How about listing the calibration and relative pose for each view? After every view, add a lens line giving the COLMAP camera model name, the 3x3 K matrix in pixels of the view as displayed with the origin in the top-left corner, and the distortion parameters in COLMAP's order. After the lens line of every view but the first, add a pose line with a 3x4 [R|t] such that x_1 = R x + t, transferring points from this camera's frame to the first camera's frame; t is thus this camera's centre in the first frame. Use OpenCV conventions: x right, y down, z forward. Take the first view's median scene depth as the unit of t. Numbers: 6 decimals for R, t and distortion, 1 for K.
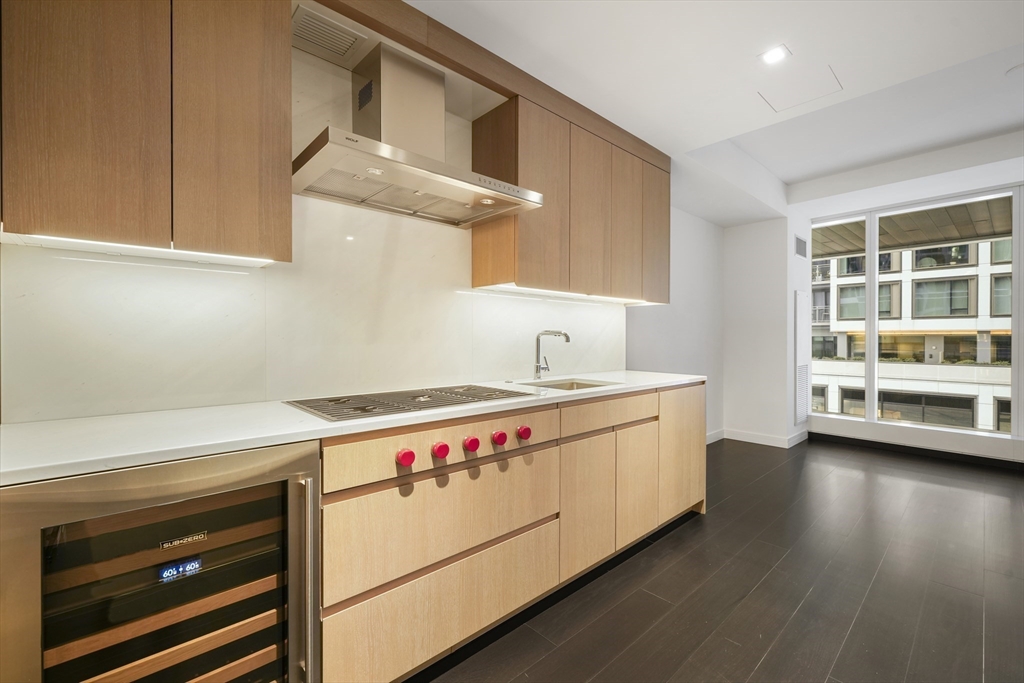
lens RADIAL K [[433.7, 0, 512.0], [0, 433.7, 341.5], [0, 0, 1]] dist [0.000960, -0.000083]
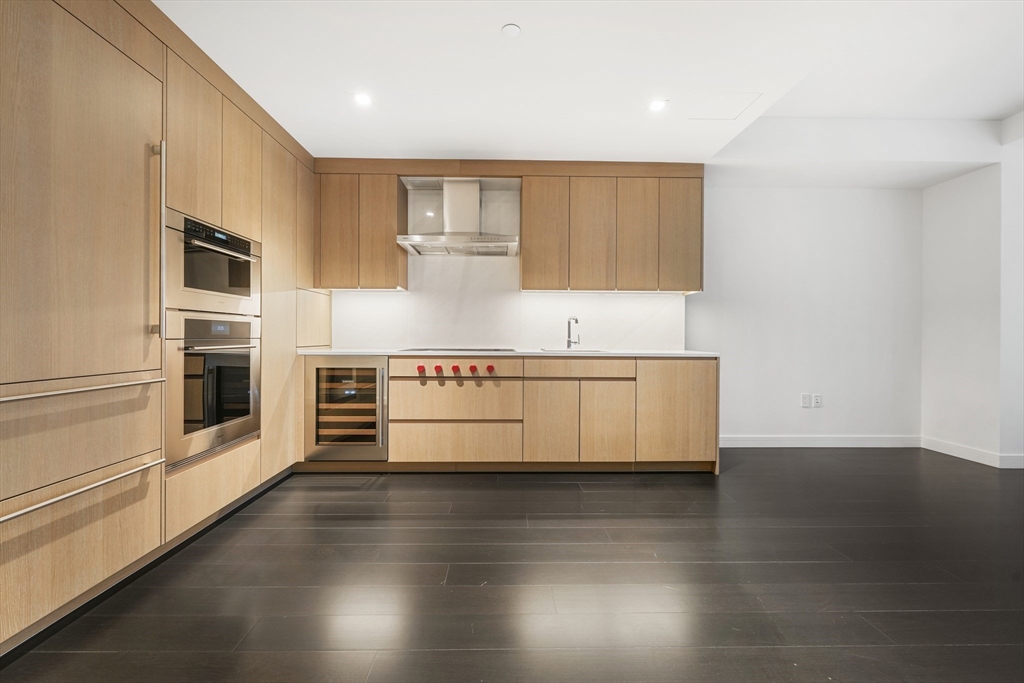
lens RADIAL K [[439.0, 0, 509.5], [0, 439.0, 336.7], [0, 0, 1]] dist [-0.000116, 0.000037]
pose [[0.750004, 0.003259, -0.661425, 0.896308], [-0.009655, 0.999935, -0.006021, 0.055418], [0.661362, 0.010901, 0.749987, -0.251533]]
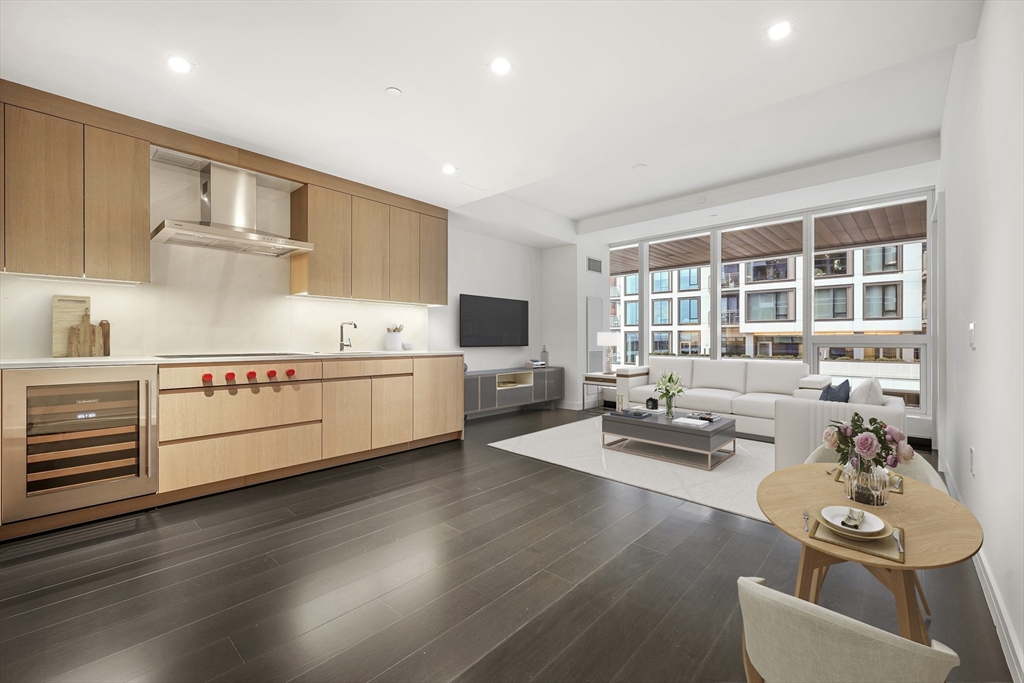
lens RADIAL K [[426.6, 0, 512.0], [0, 426.6, 341.5], [0, 0, 1]] dist [-0.000373, 0.000286]
pose [[0.995695, -0.001427, 0.092684, 0.538640], [0.001879, 0.999987, -0.004791, 0.057821], [-0.092676, 0.004944, 0.995684, -0.619113]]
